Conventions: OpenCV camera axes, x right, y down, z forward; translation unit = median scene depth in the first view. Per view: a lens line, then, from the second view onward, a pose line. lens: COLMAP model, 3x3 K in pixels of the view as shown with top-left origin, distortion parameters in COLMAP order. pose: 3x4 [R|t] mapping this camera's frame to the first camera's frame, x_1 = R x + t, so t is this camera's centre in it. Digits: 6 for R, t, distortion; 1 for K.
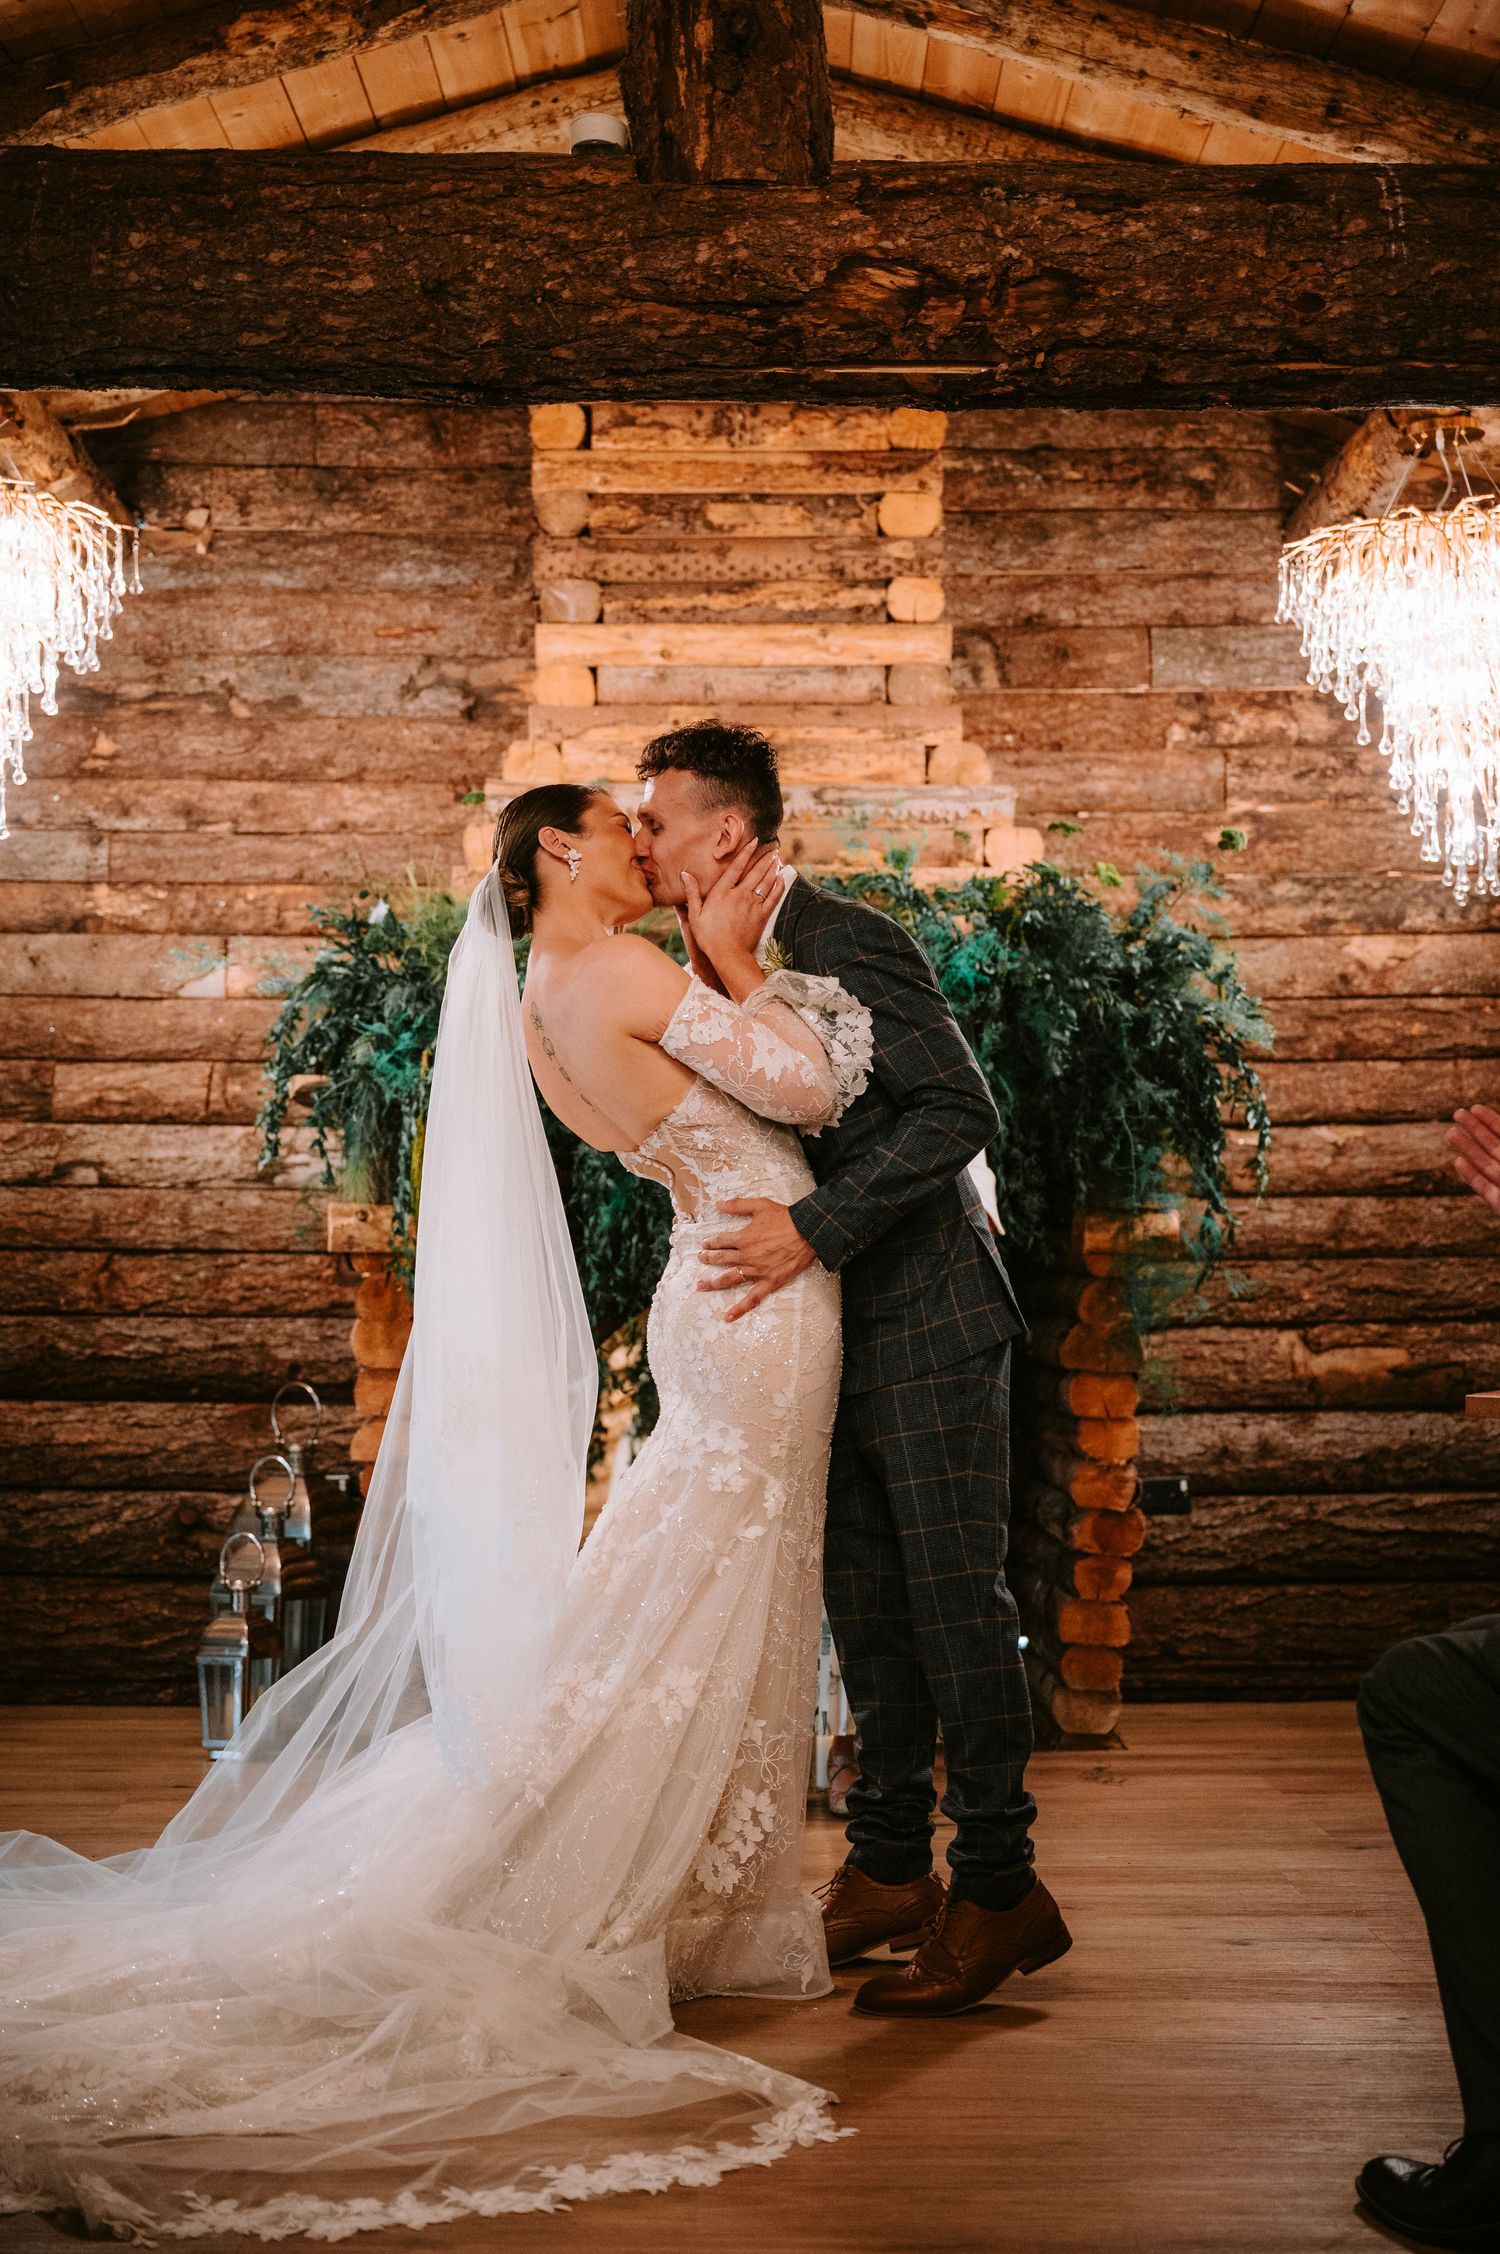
lens RADIAL K [[2919.4, 0, 762.0], [0, 2919.4, 1131.4], [0, 0, 1]] dist [0.000379, 0.007375]
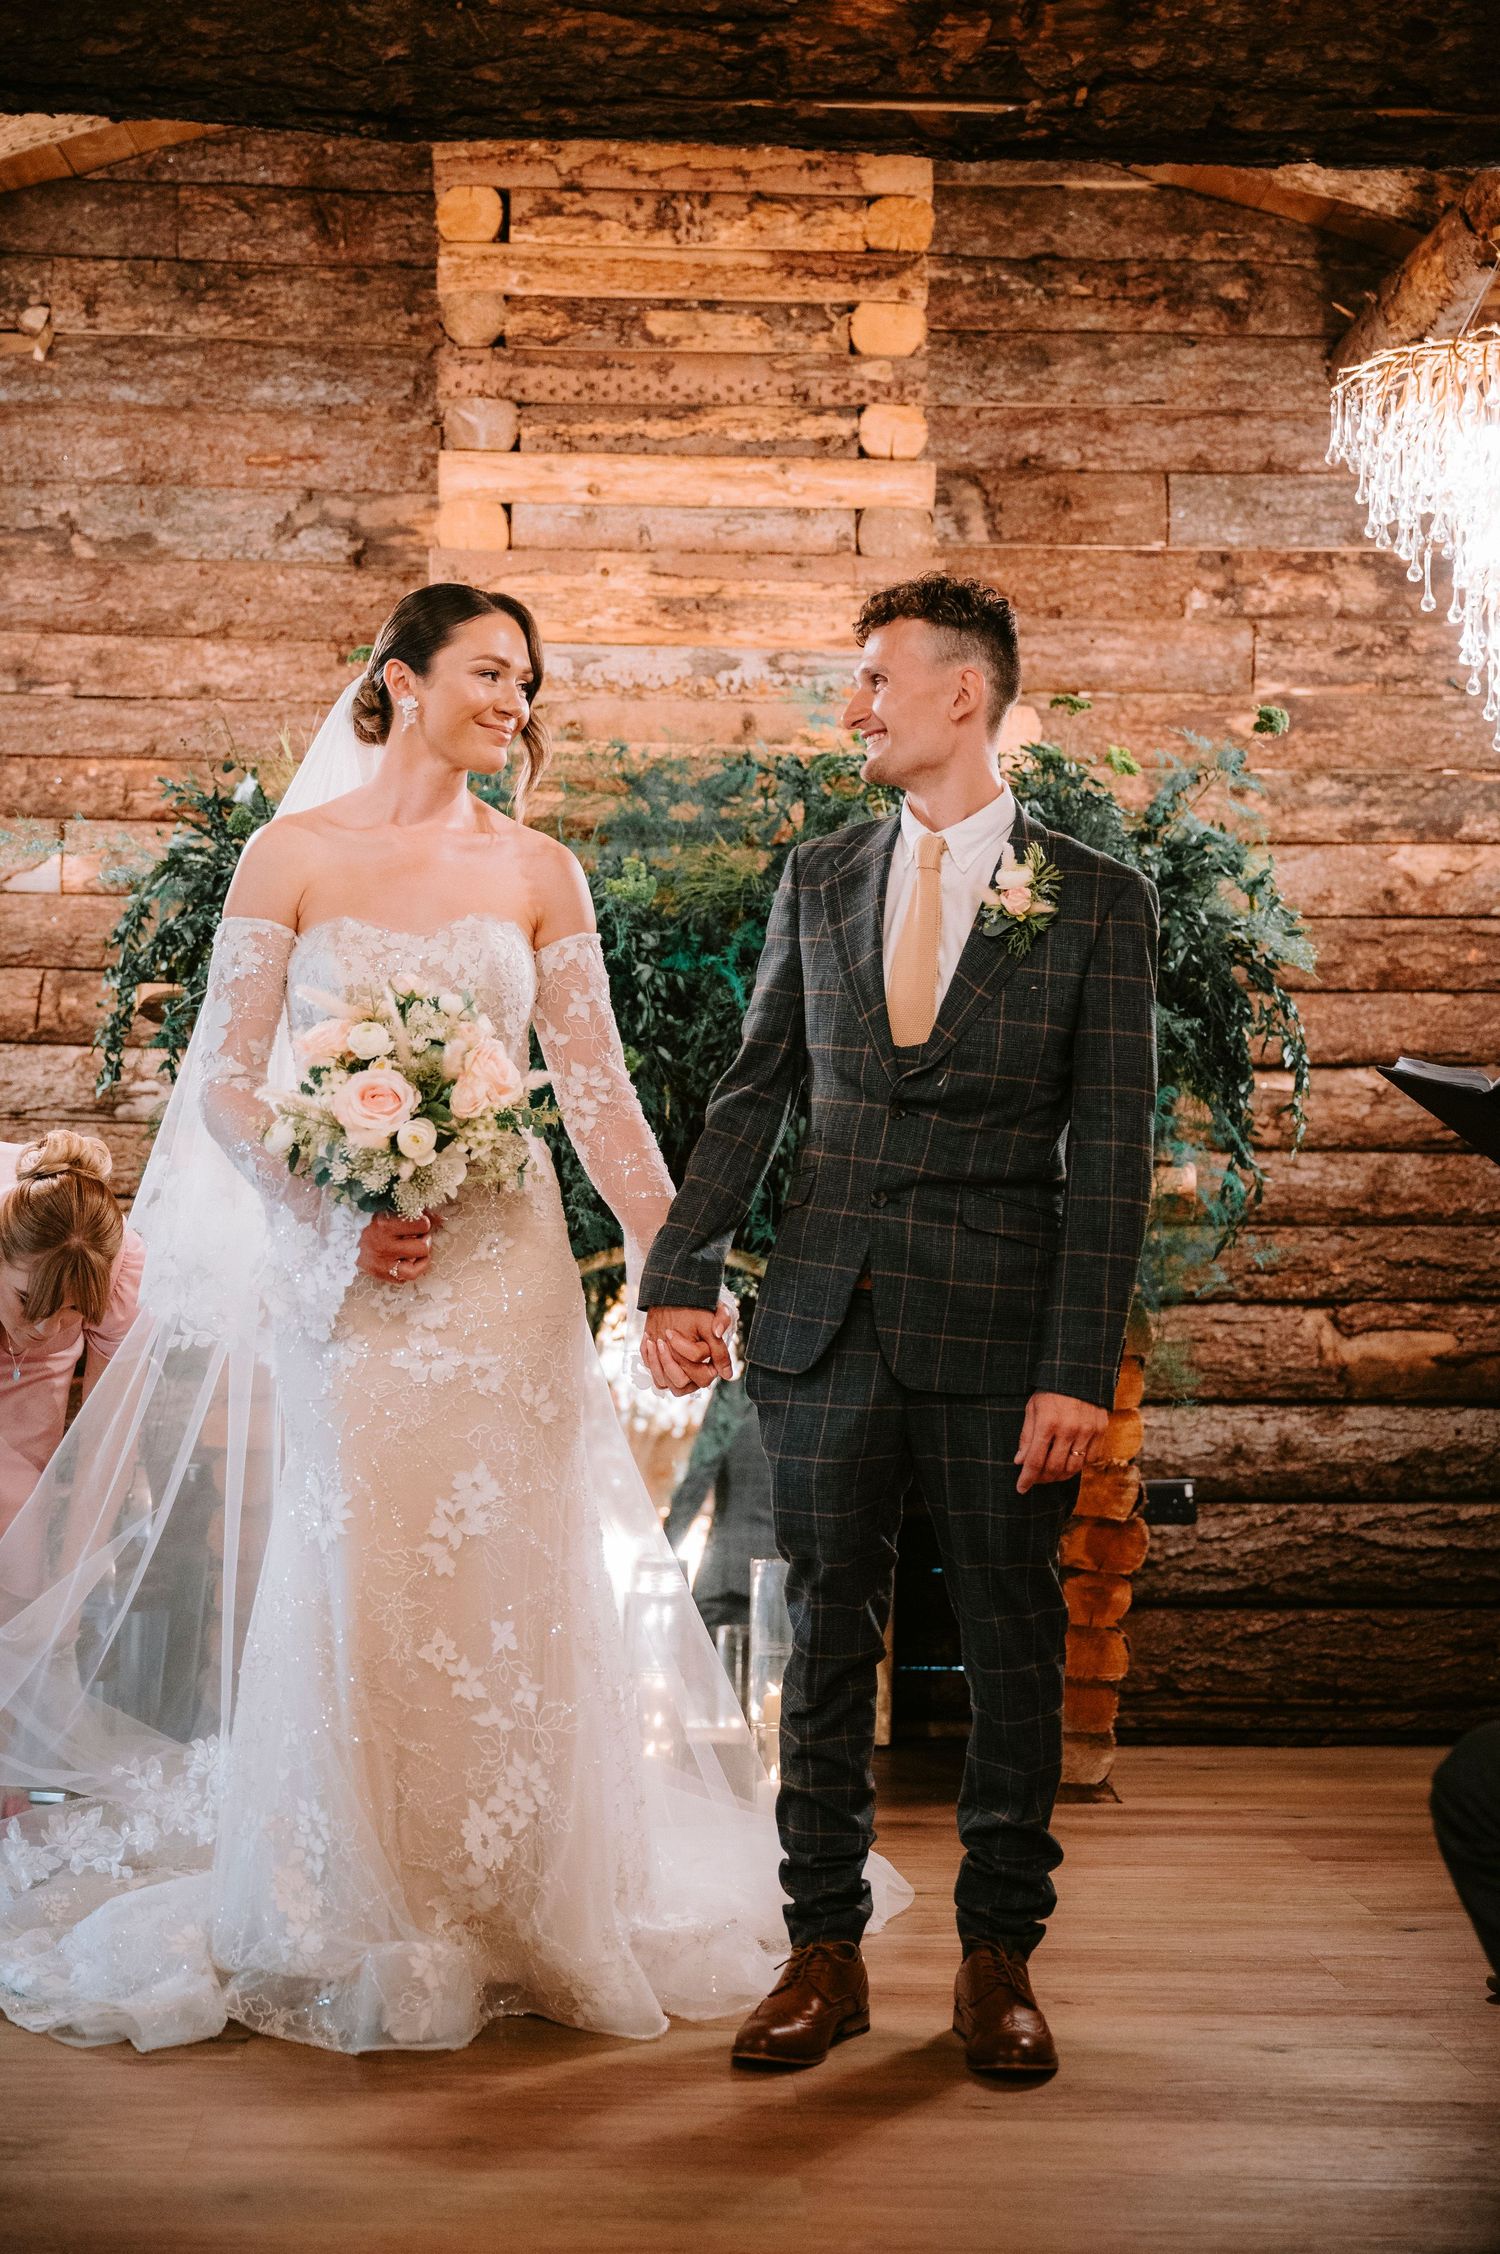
lens RADIAL K [[3321.7, 0, 742.4], [0, 3321.7, 1132.2], [0, 0, 1]] dist [-0.000450, -0.002931]
pose [[0.999659, 0.017056, 0.019751, -0.005735], [-0.017387, 0.999709, 0.016732, 0.003599], [-0.019460, -0.017069, 0.999665, 0.041700]]
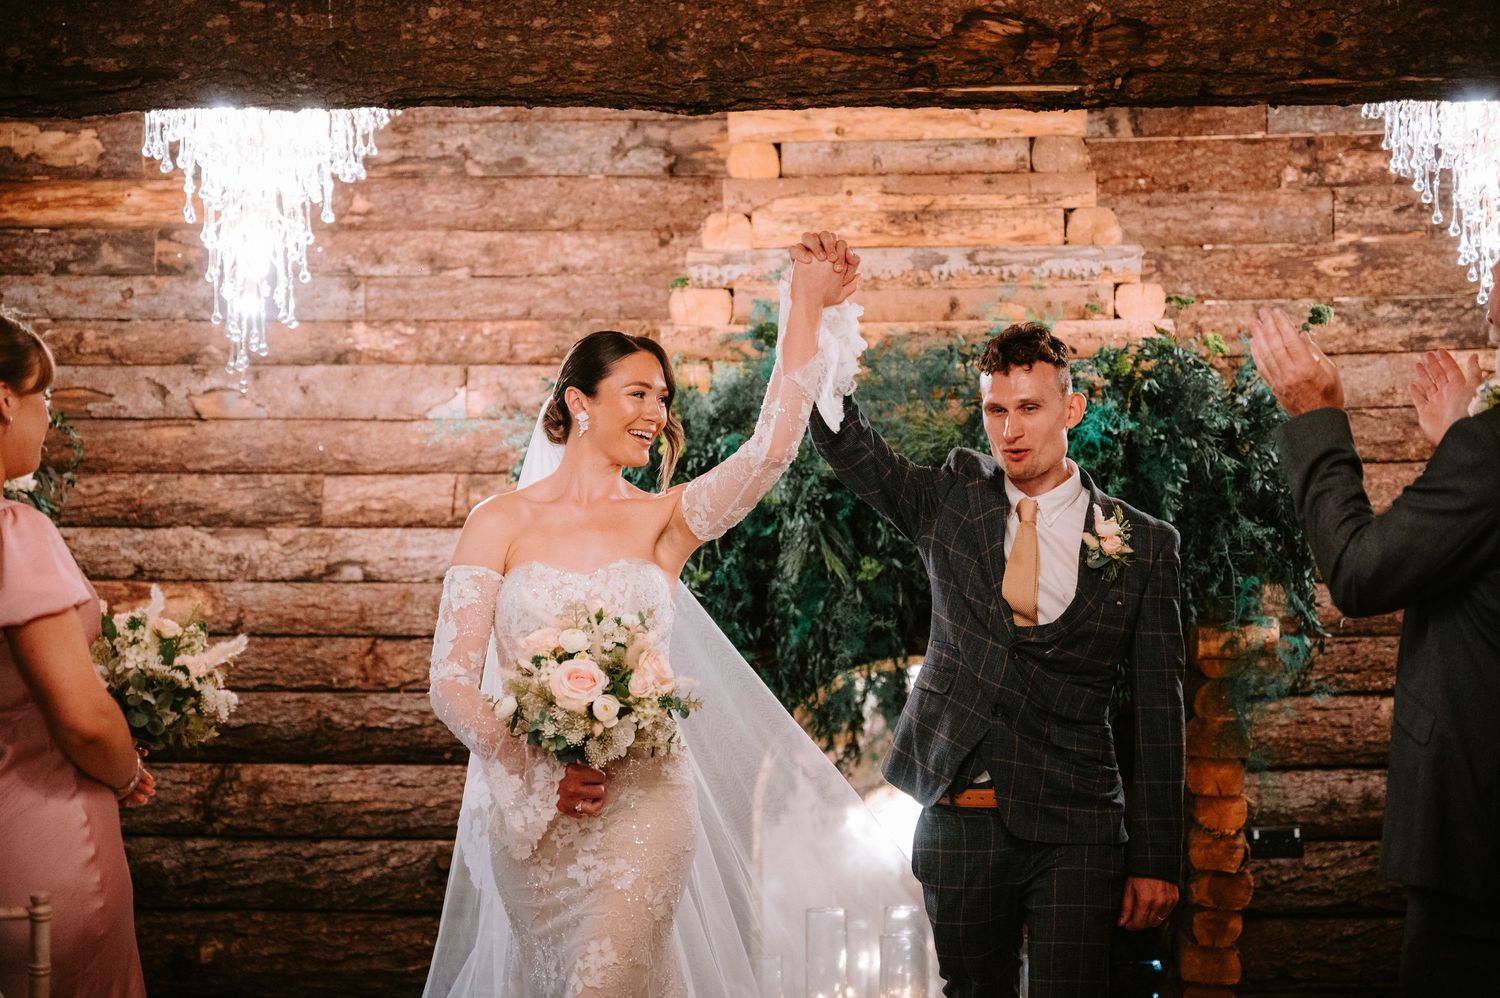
lens RADIAL K [[2949.1, 0, 750.0], [0, 2949.1, 499.0], [0, 0, 1]] dist [0.044377, -0.455355]
pose [[0.997614, -0.009707, -0.068360, 0.009710], [0.013414, 0.998452, 0.053980, -0.076589], [0.067730, -0.054768, 0.996199, -0.171080]]
